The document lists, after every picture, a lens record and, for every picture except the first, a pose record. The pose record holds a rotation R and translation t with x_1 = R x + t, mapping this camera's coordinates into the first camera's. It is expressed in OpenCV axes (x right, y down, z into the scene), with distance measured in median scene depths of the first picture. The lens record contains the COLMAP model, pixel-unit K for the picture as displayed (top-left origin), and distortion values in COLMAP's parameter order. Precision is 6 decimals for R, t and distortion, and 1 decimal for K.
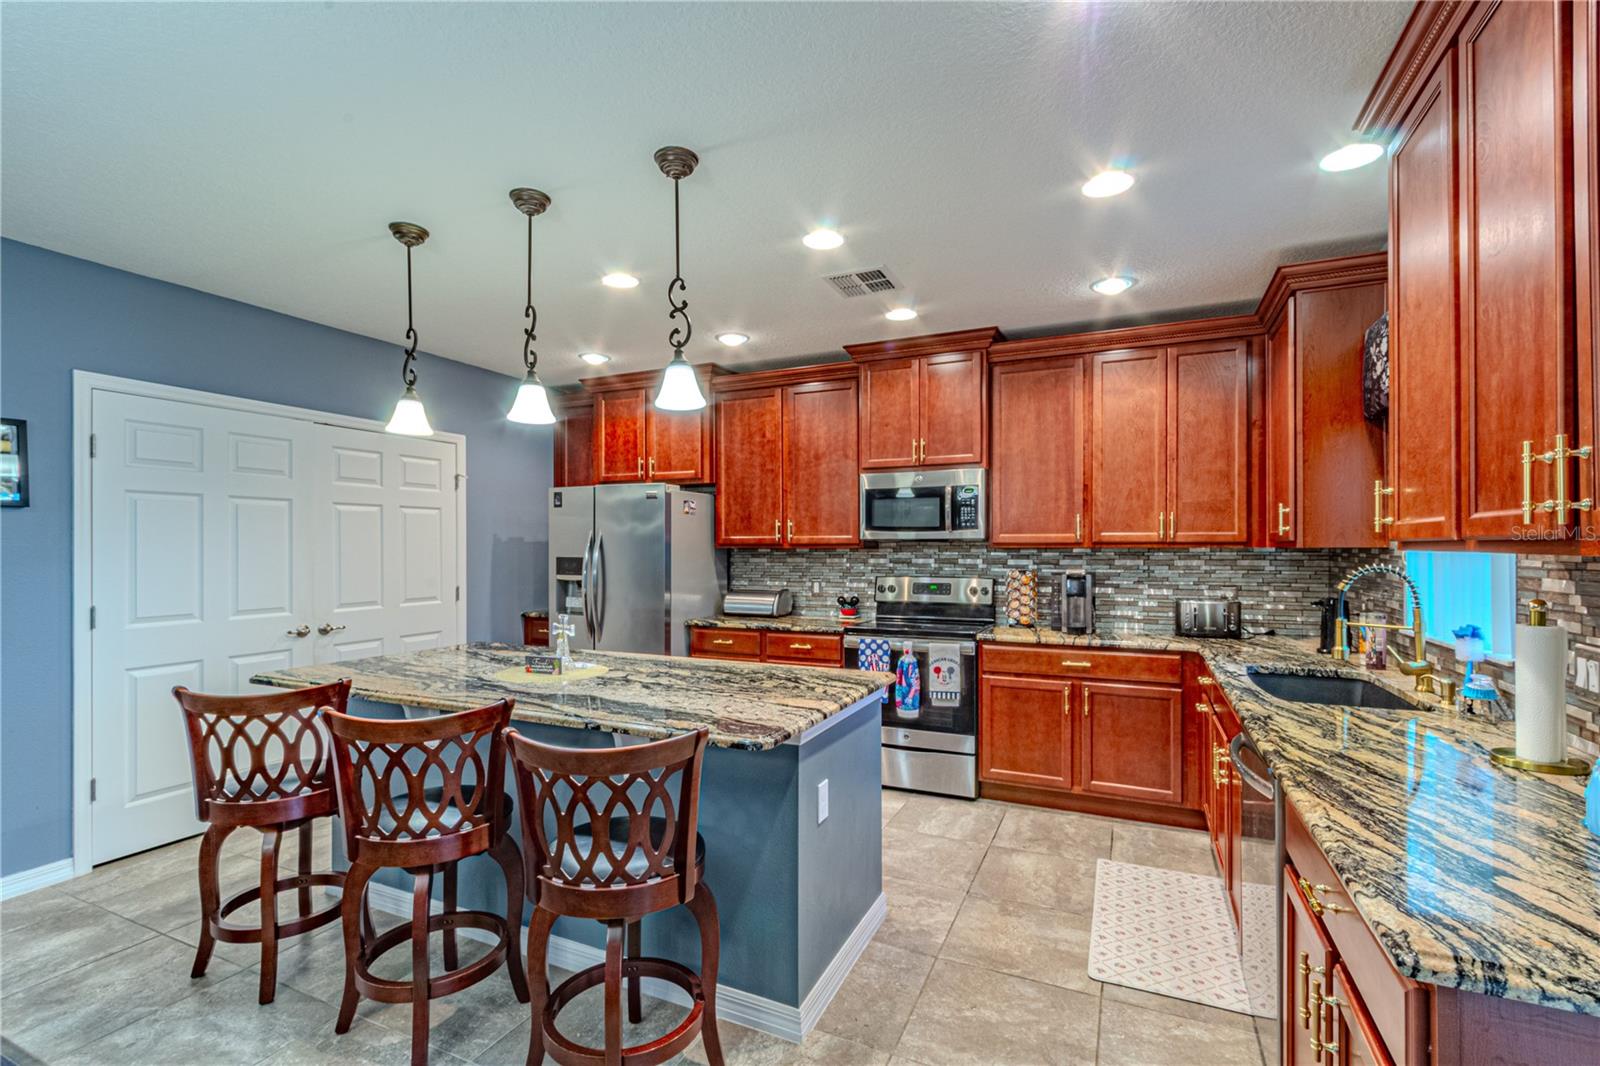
lens RADIAL K [[728.0, 0, 796.5], [0, 728.0, 538.2], [0, 0, 1]] dist [0.008163, -0.001315]
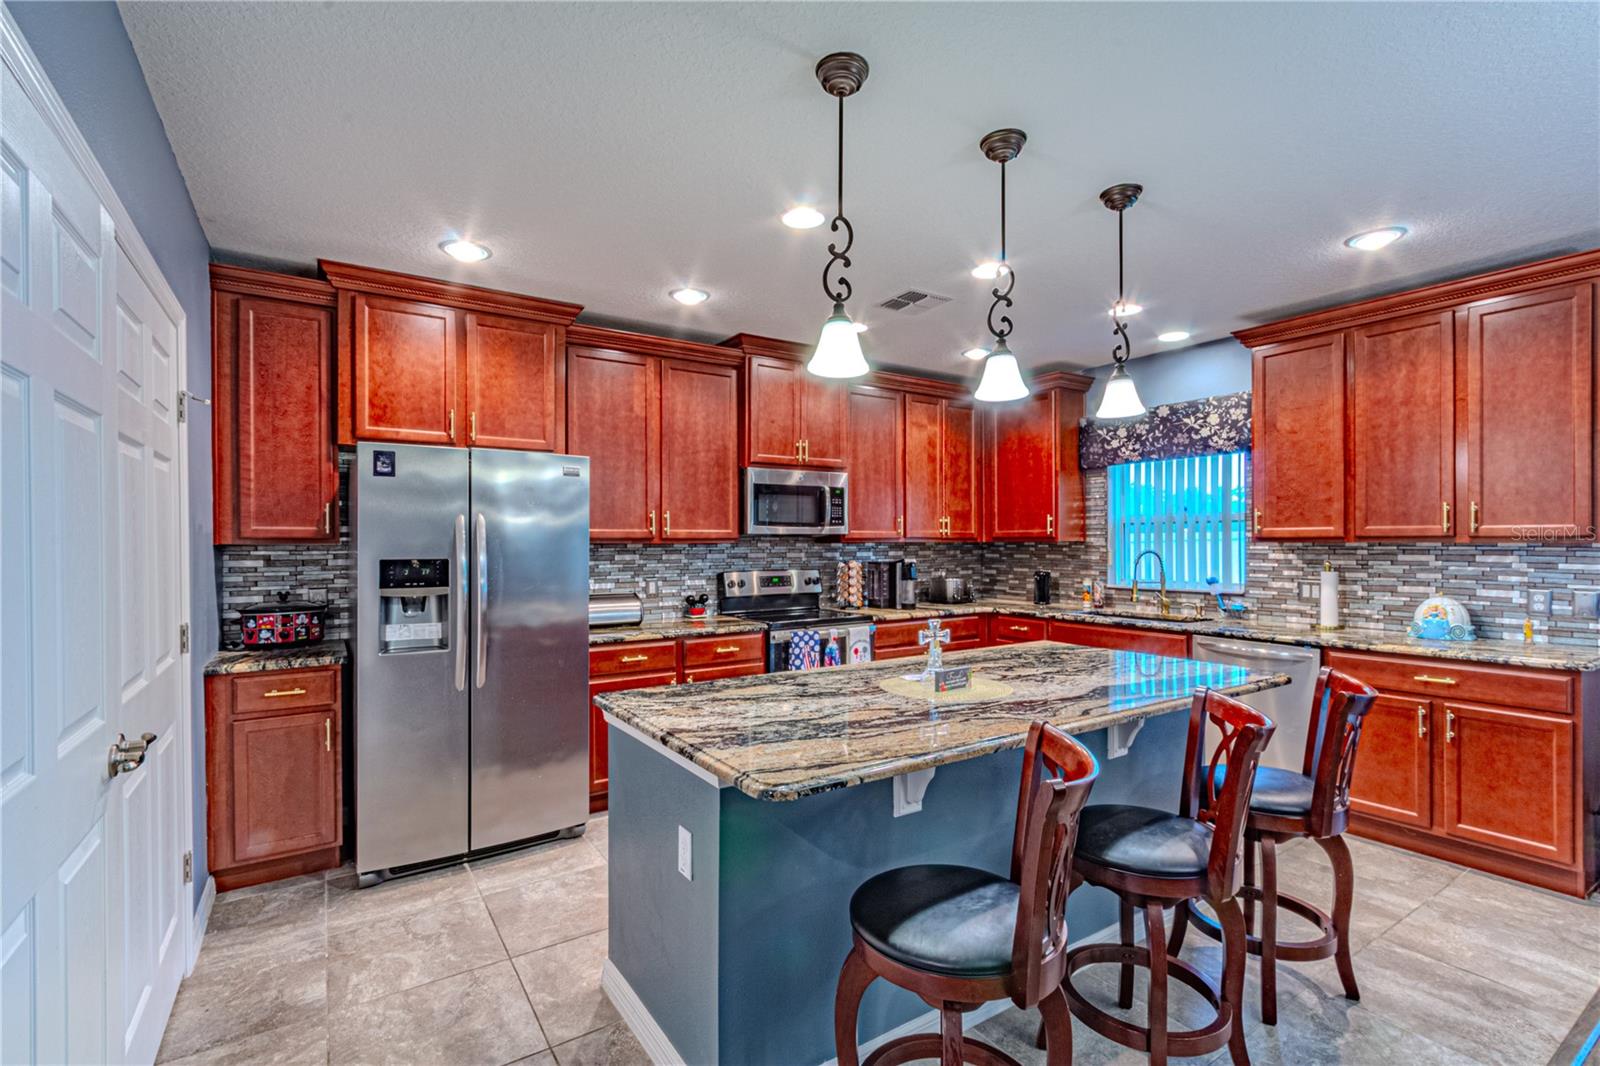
lens RADIAL K [[728.0, 0, 794.5], [0, 728.0, 535.8], [0, 0, 1]] dist [0.008163, -0.001315]
pose [[0.531190, 0.006241, 0.847230, -0.713587], [-0.007312, 0.999969, -0.002781, 0.006111], [-0.847221, -0.004718, 0.531220, 0.428141]]
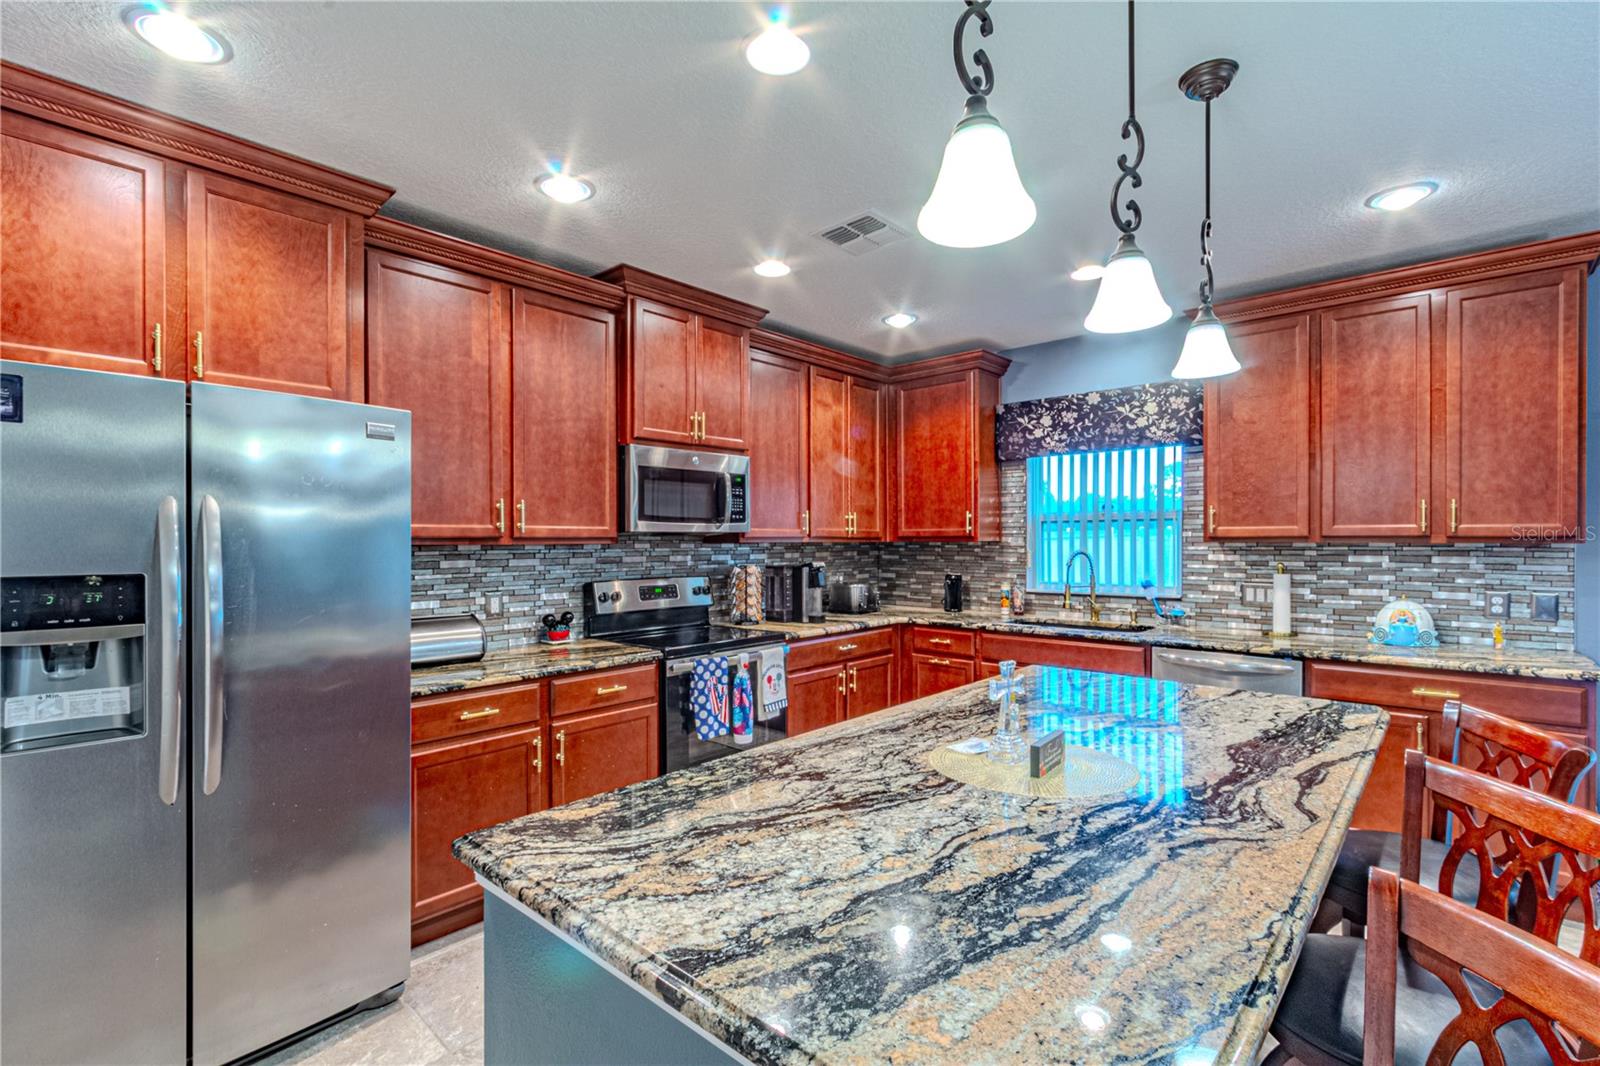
lens RADIAL K [[728.0, 0, 795.1], [0, 728.0, 540.4], [0, 0, 1]] dist [0.008163, -0.001315]
pose [[0.303693, -0.000085, 0.952770, -0.572804], [-0.008275, 0.999962, 0.002726, 0.006776], [-0.952734, -0.008712, 0.303681, 0.617483]]
